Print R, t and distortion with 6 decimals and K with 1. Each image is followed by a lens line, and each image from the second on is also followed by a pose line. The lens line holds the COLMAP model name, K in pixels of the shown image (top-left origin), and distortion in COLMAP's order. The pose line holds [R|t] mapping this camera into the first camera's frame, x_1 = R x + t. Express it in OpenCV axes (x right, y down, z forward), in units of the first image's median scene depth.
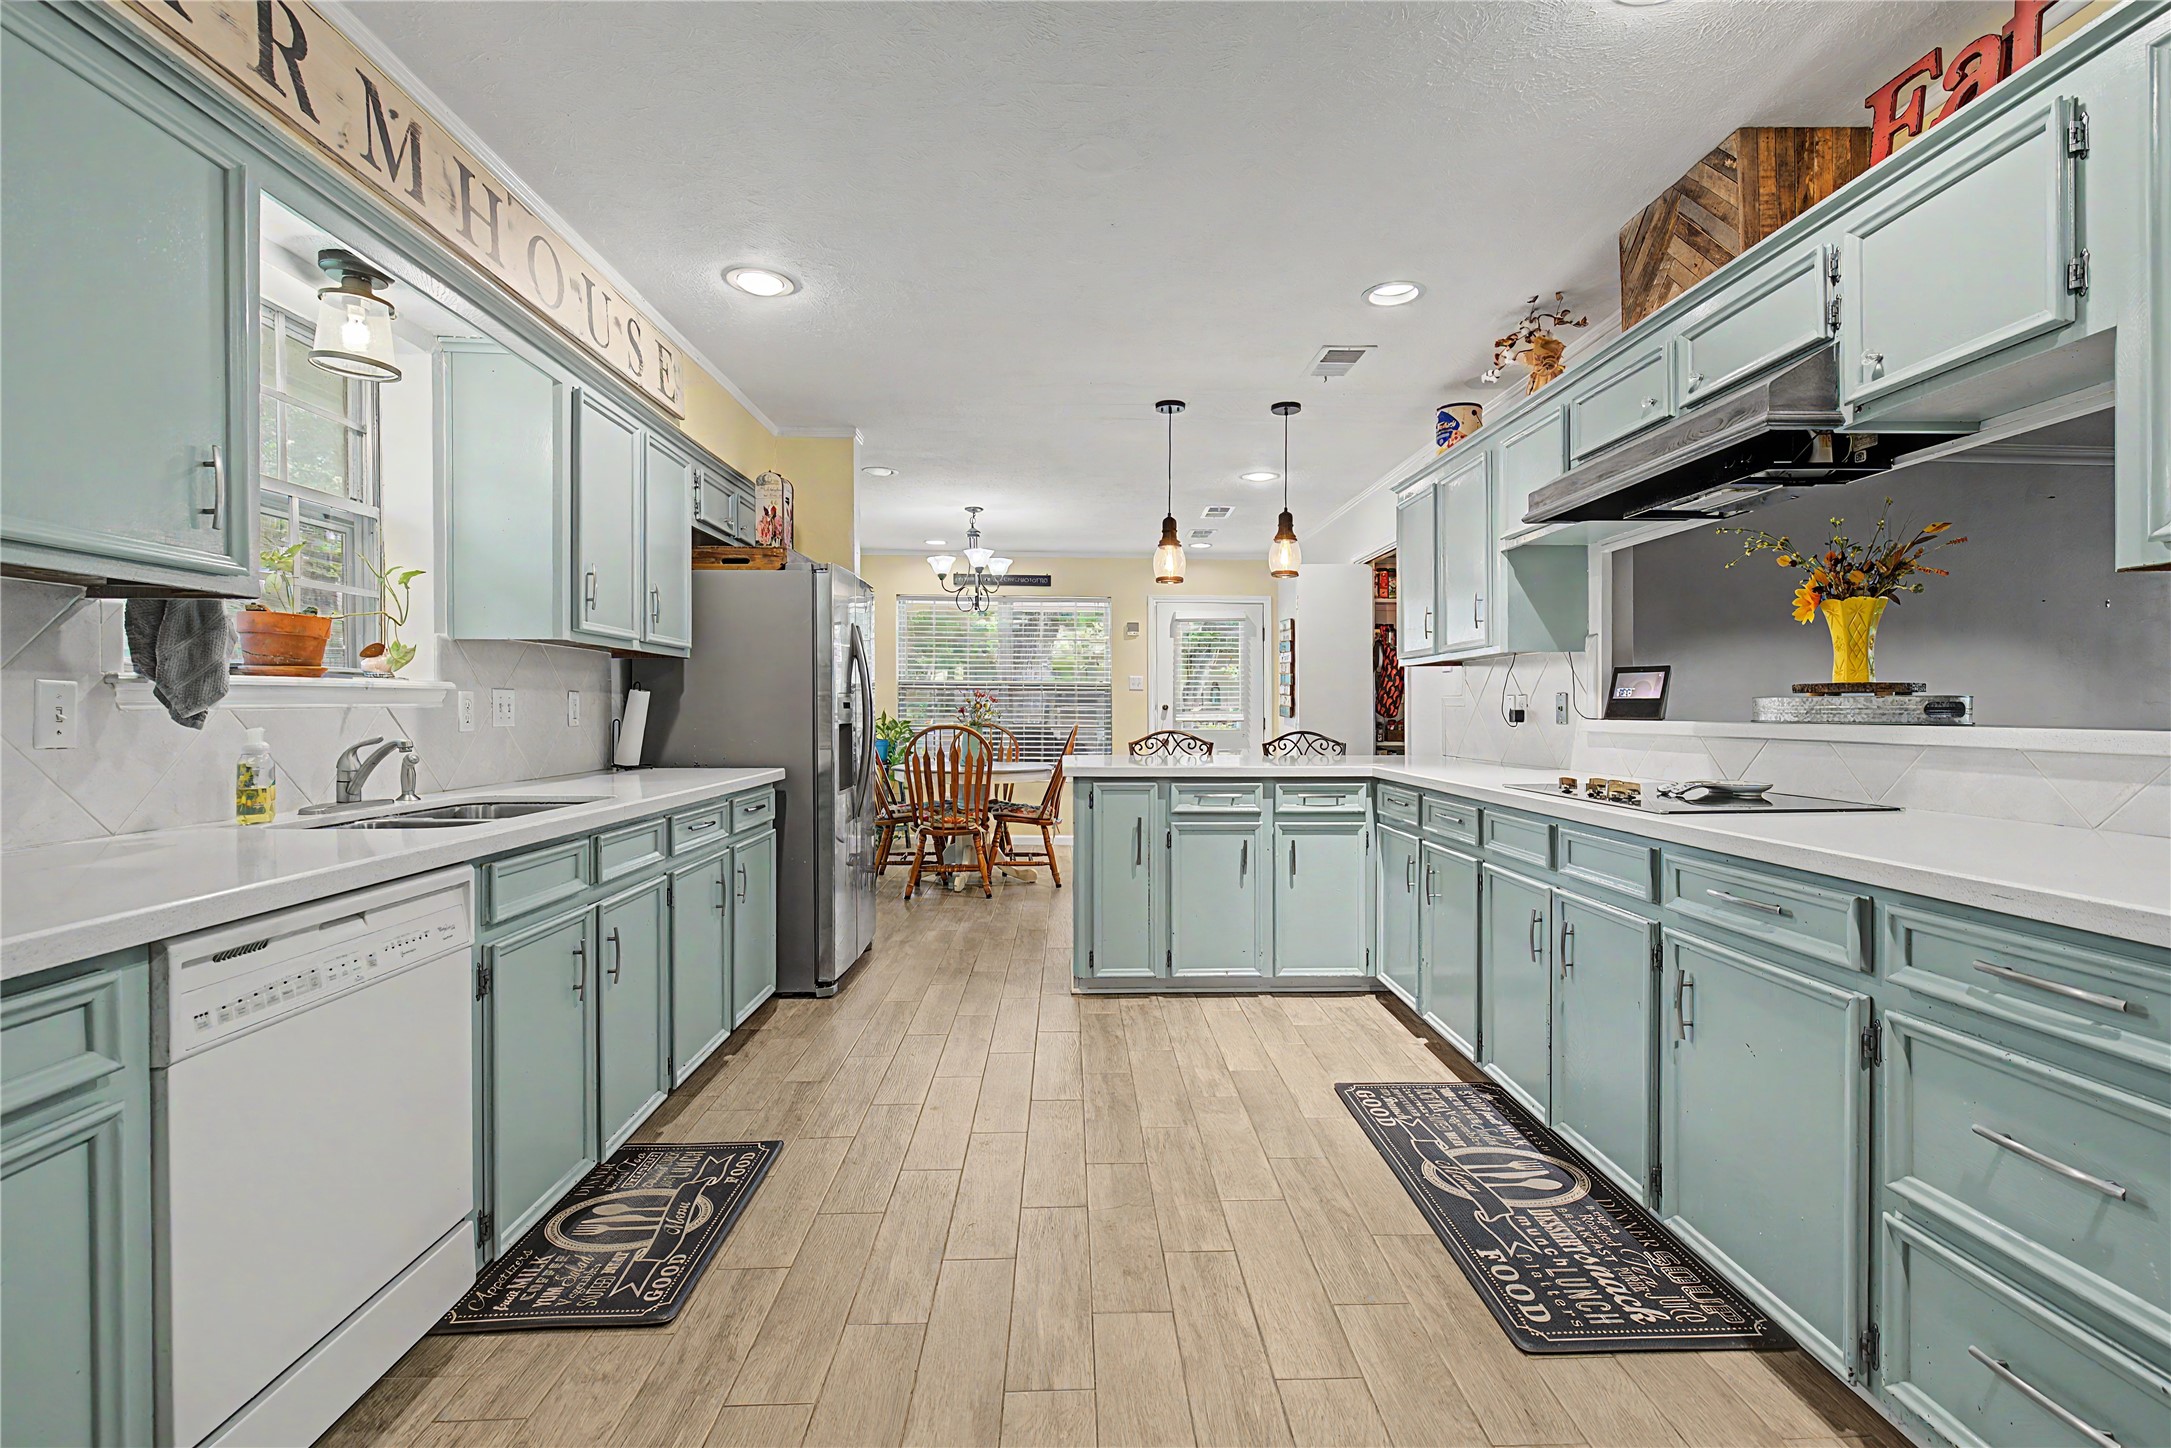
lens RADIAL K [[989.0, 0, 1092.6], [0, 989.0, 713.3], [0, 0, 1]] dist [-0.000808, -0.000046]
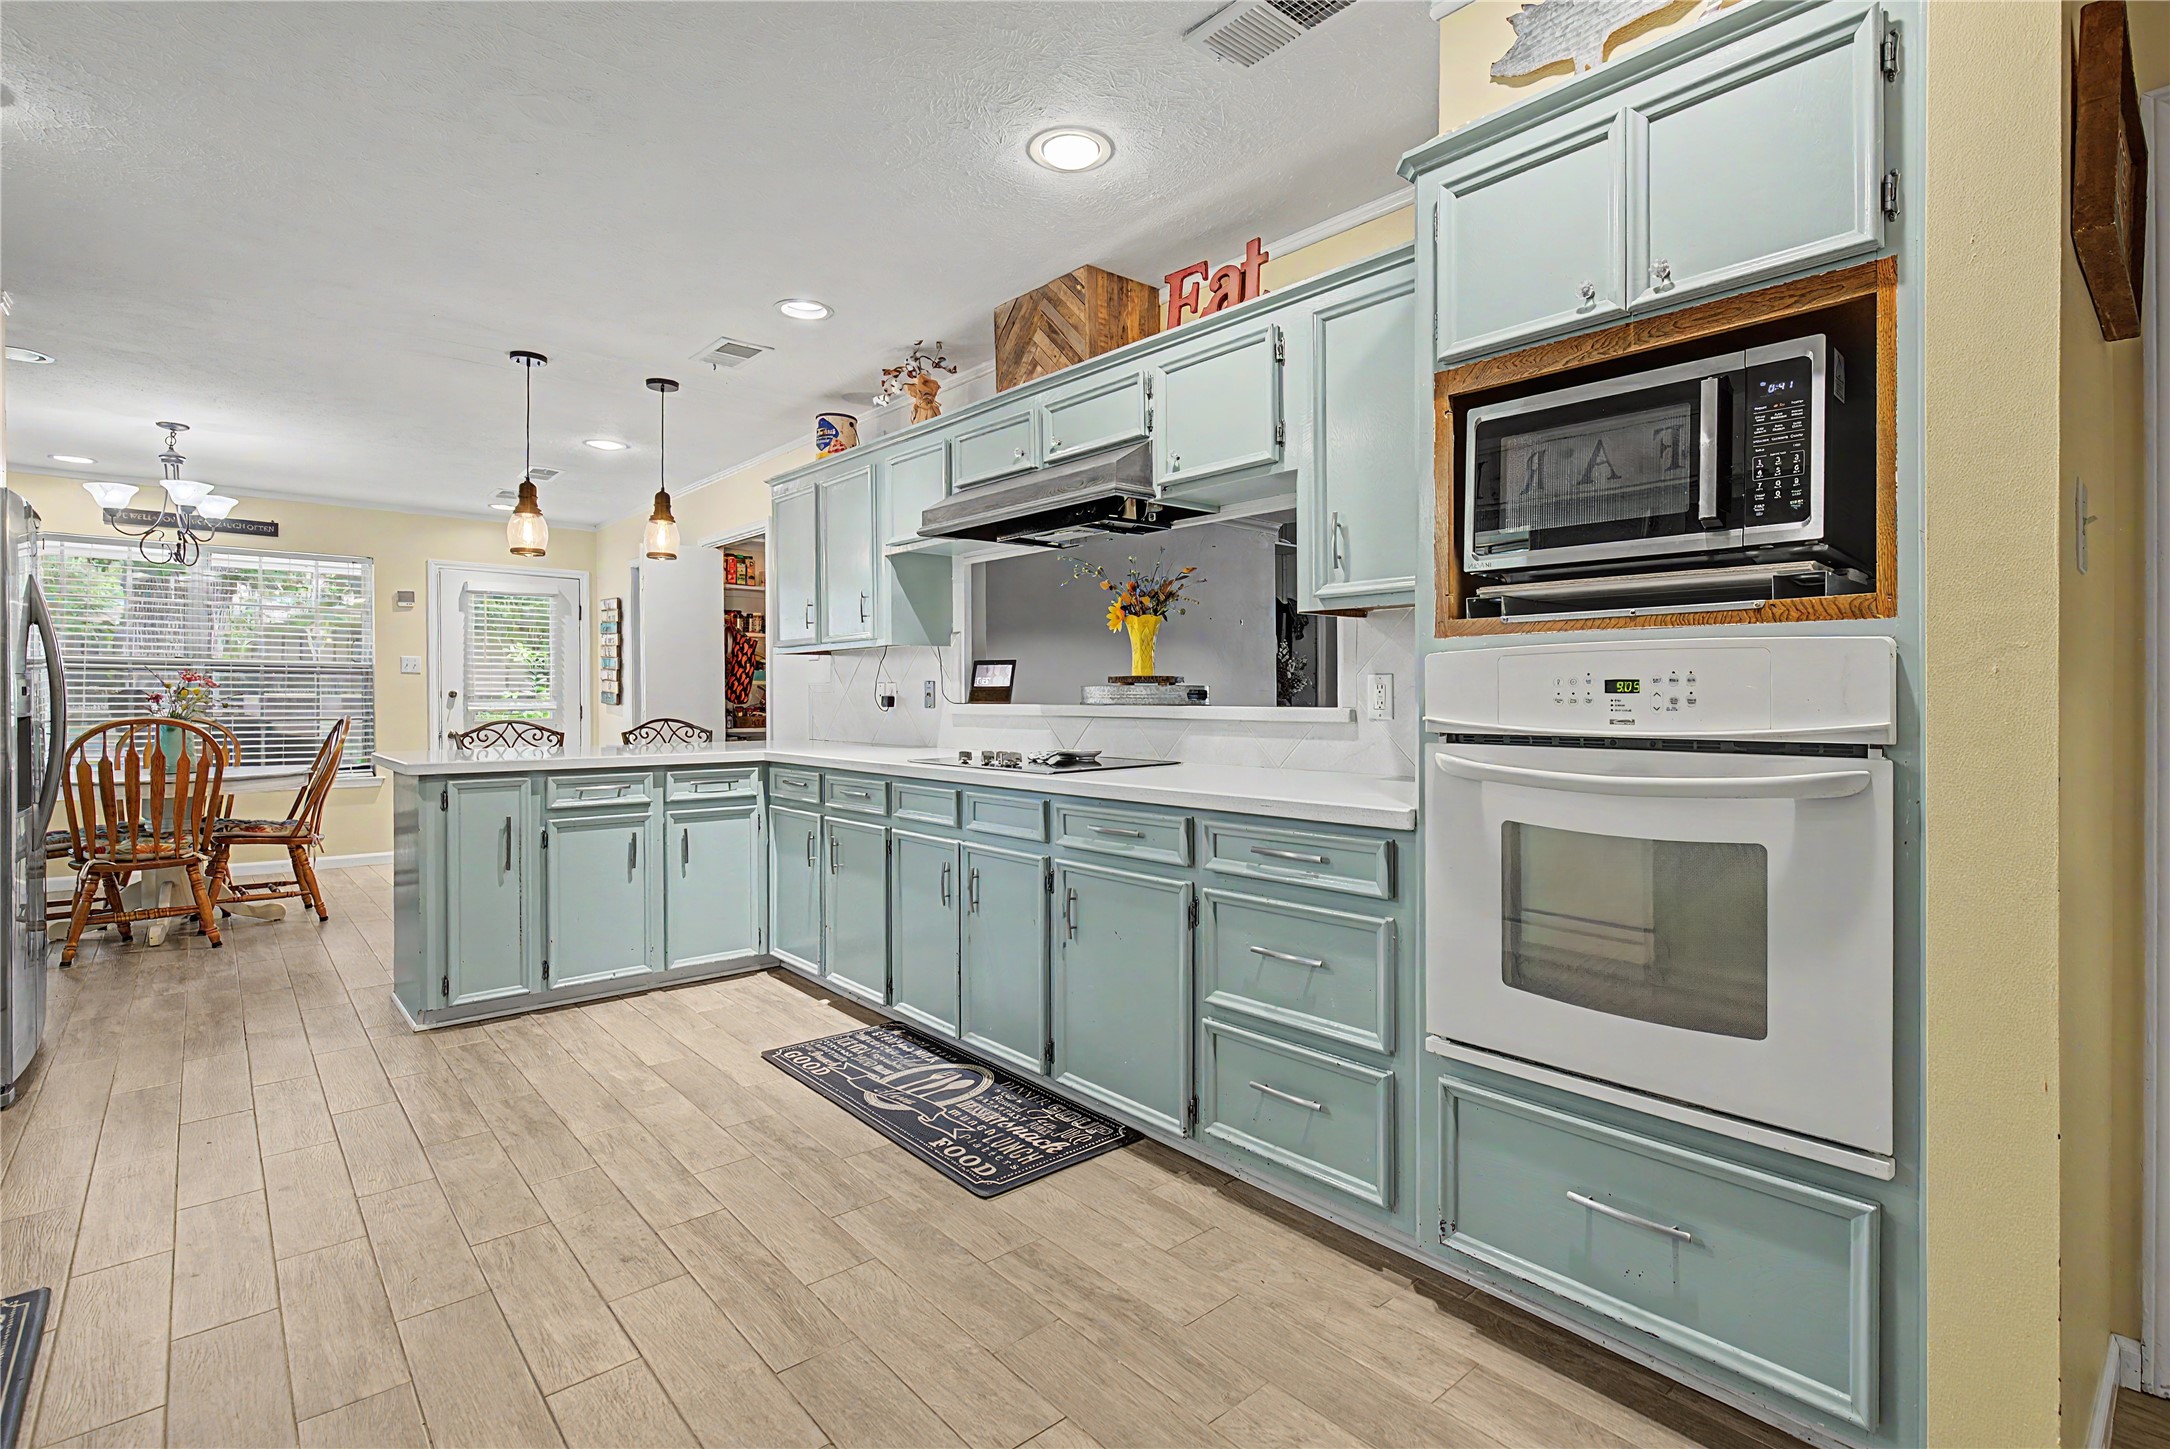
lens RADIAL K [[1035.7, 0, 1094.7], [0, 1035.7, 694.8], [0, 0, 1]] dist [0.001172, -0.000330]
pose [[0.773418, -0.000791, 0.633896, -0.183401], [0.004236, 0.999983, -0.003920, 0.001186], [-0.633883, 0.005717, 0.773408, -0.078104]]
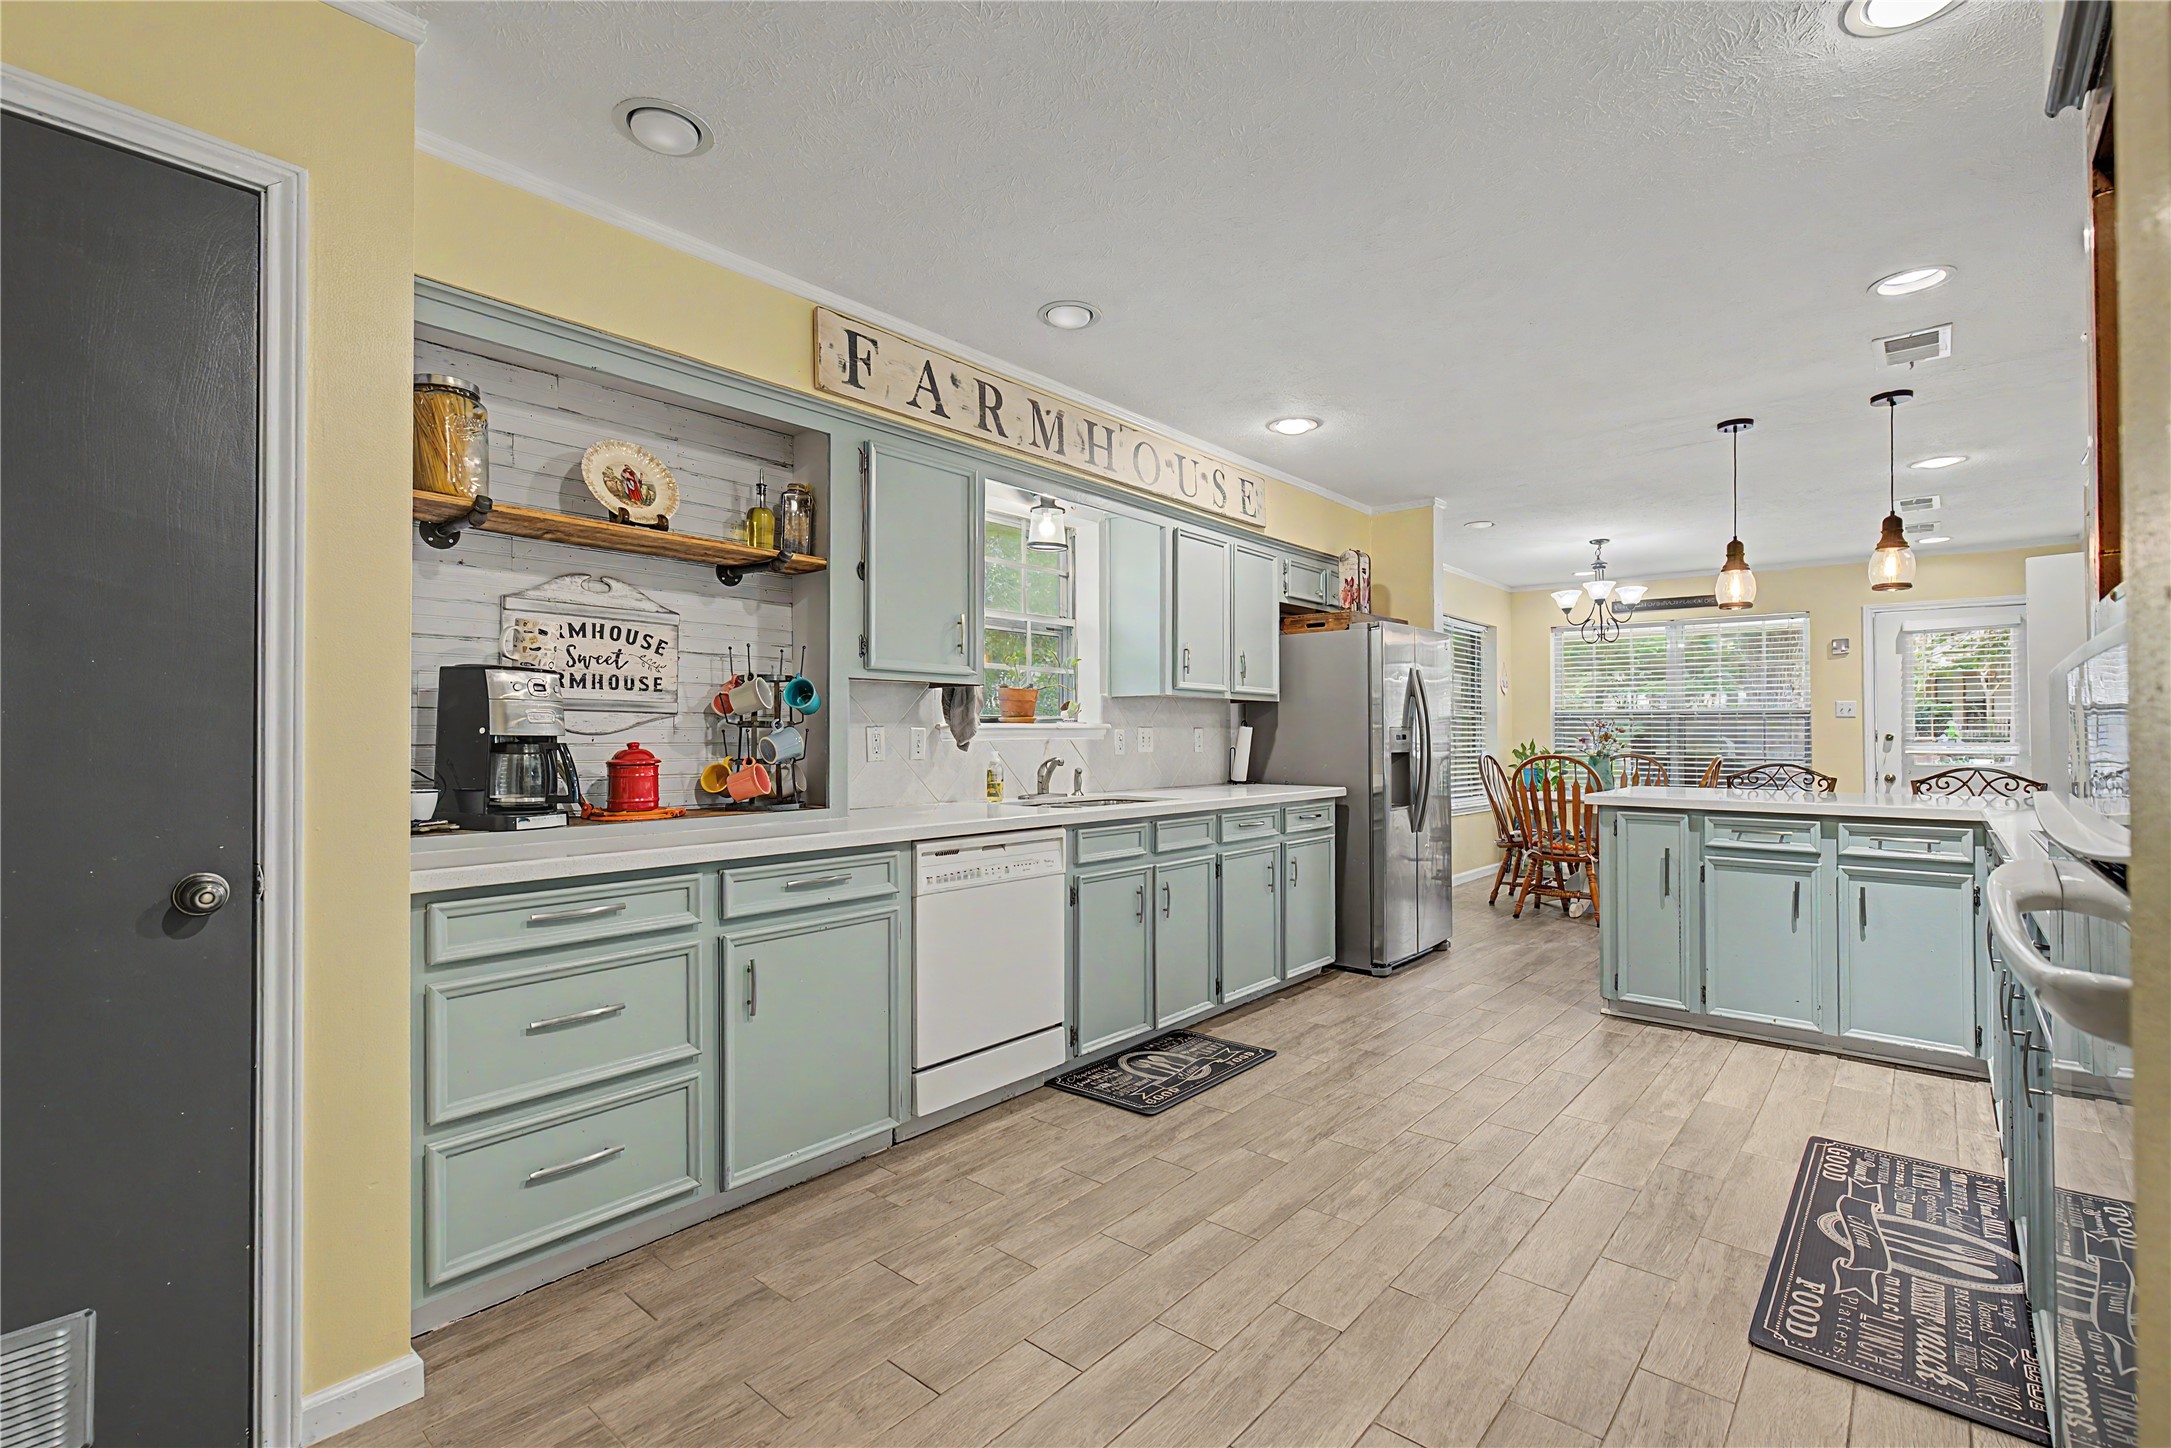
lens RADIAL K [[958.2, 0, 1085.5], [0, 958.2, 724.0], [0, 0, 1]] dist [-0.000988, 0.000244]
pose [[0.730794, -0.010320, -0.682520, 0.379137], [-0.002278, 0.999843, -0.017558, -0.003922], [0.682594, 0.014386, 0.730656, -0.160454]]
